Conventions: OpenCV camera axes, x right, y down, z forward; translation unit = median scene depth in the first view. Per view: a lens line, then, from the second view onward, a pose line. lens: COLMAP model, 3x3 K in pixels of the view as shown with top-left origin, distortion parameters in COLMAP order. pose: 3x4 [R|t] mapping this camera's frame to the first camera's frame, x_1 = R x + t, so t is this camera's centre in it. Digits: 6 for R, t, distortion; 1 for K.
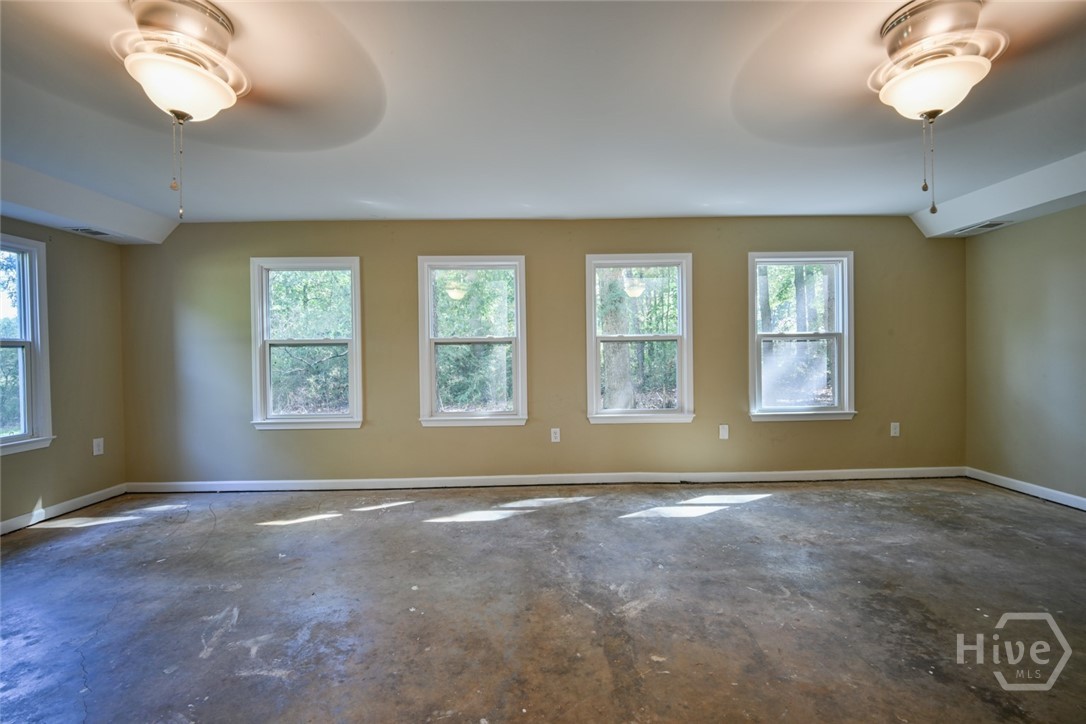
lens RADIAL K [[452.5, 0, 550.1], [0, 452.5, 357.9], [0, 0, 1]] dist [-0.010067, -0.002250]
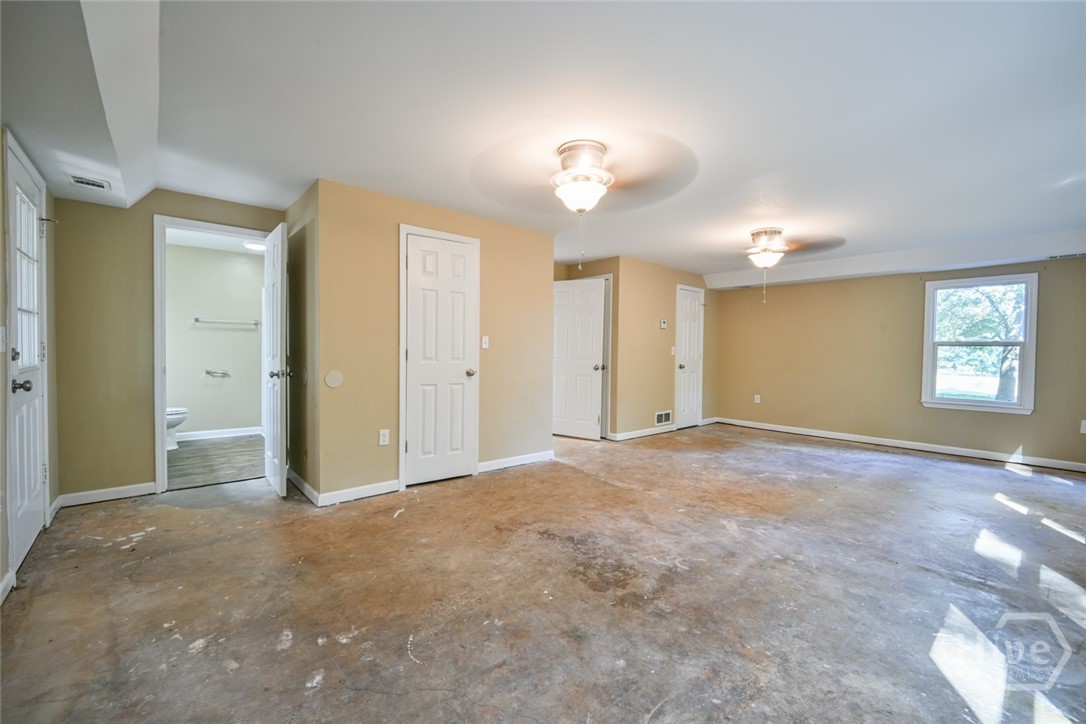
lens RADIAL K [[452.5, 0, 544.9], [0, 452.5, 361.4], [0, 0, 1]] dist [-0.010067, -0.002250]
pose [[-0.760395, 0.020501, -0.649137, 1.559915], [-0.010600, 0.998977, 0.043967, -0.032220], [0.649374, 0.040313, -0.759400, 1.678692]]
